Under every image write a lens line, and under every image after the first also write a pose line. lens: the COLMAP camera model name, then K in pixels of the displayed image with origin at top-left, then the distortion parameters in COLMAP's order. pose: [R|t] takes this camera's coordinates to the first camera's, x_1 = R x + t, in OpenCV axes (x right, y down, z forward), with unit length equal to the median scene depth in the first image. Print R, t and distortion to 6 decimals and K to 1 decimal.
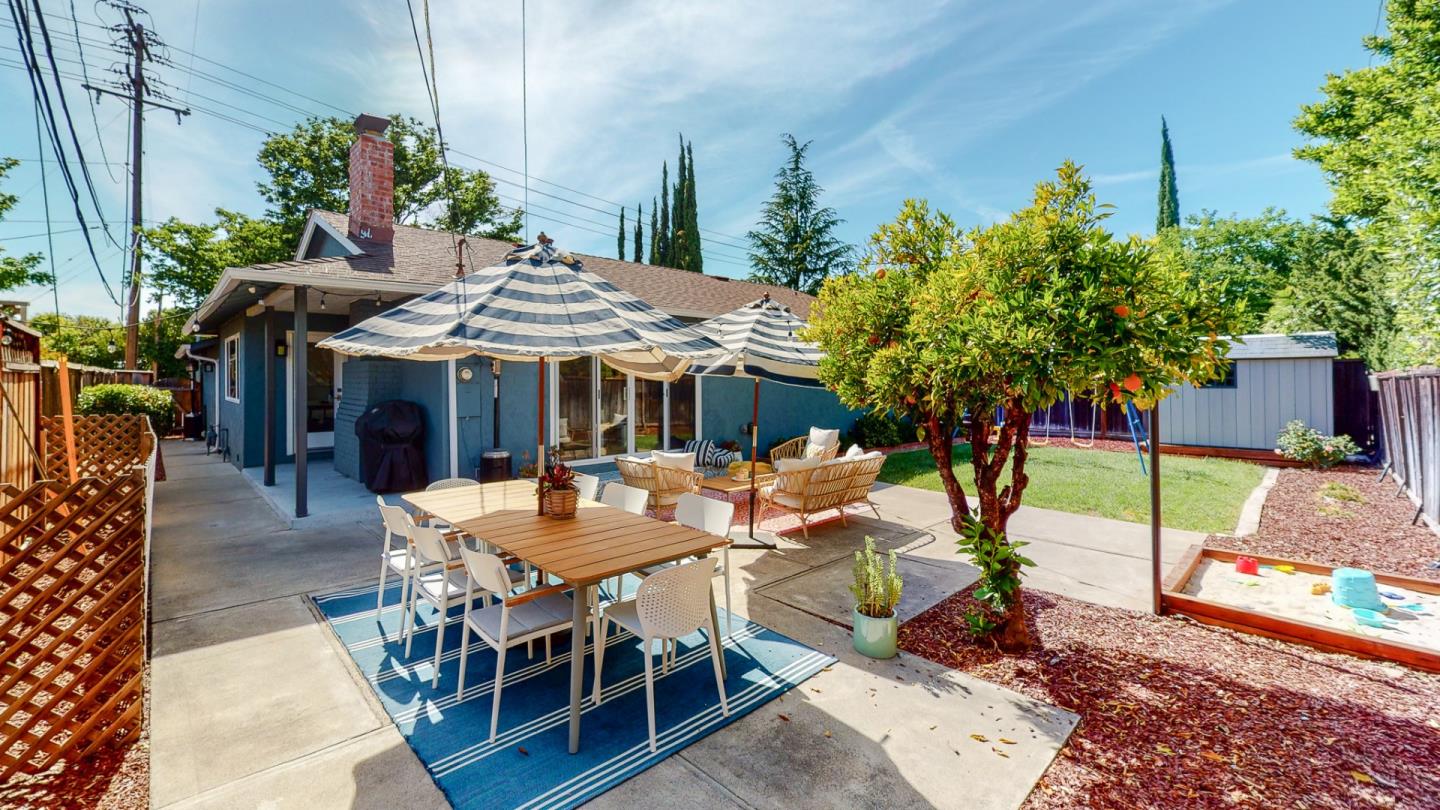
lens RADIAL K [[577.8, 0, 685.6], [0, 577.8, 376.4], [0, 0, 1]] dist [0.000776, 0.000025]
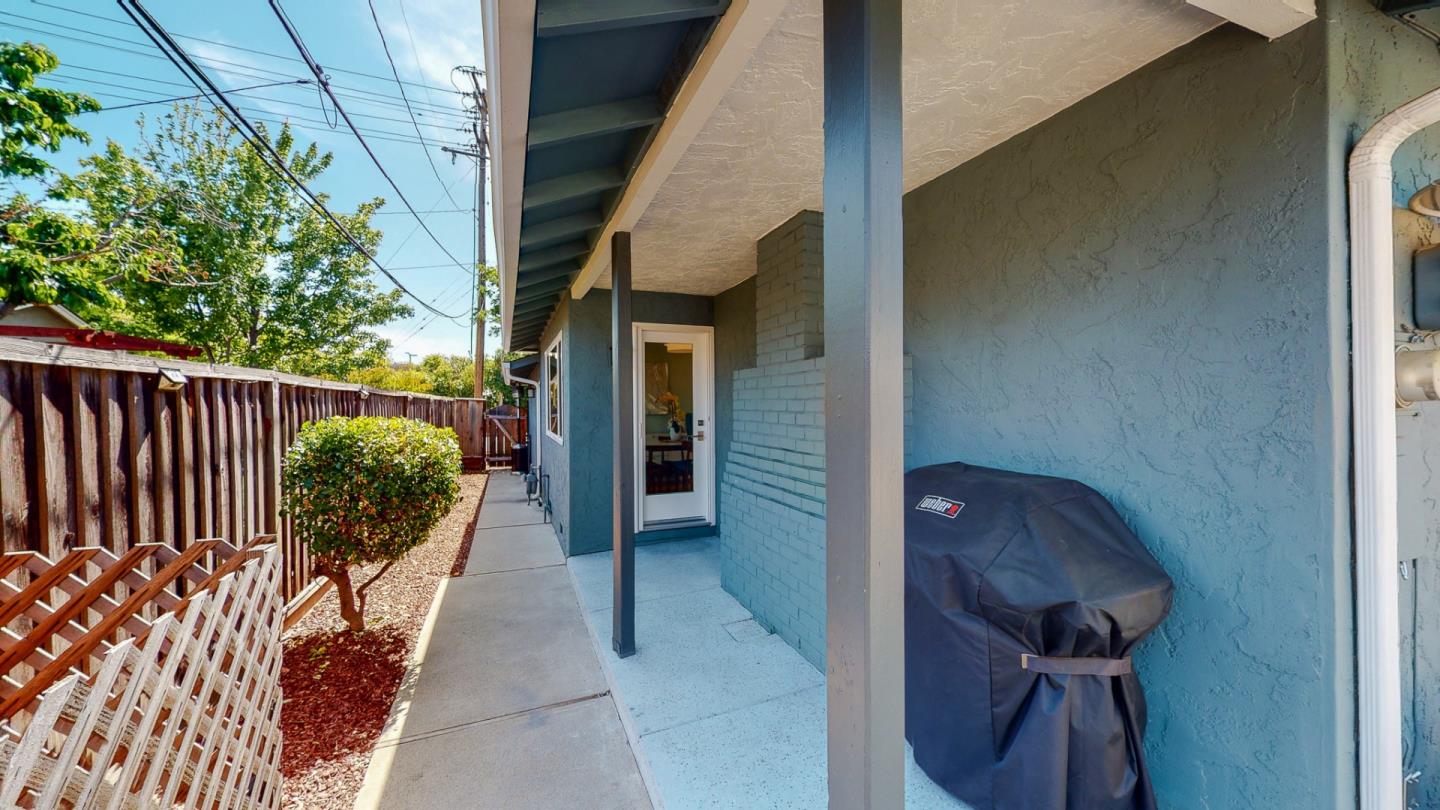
lens RADIAL K [[532.1, 0, 728.5], [0, 532.1, 404.2], [0, 0, 1]] dist [-0.001787, 0.000712]
pose [[0.939384, -0.006516, -0.342804, -0.230531], [0.007799, 0.999967, 0.002364, 0.001162], [0.342777, -0.004894, 0.939404, 0.296279]]
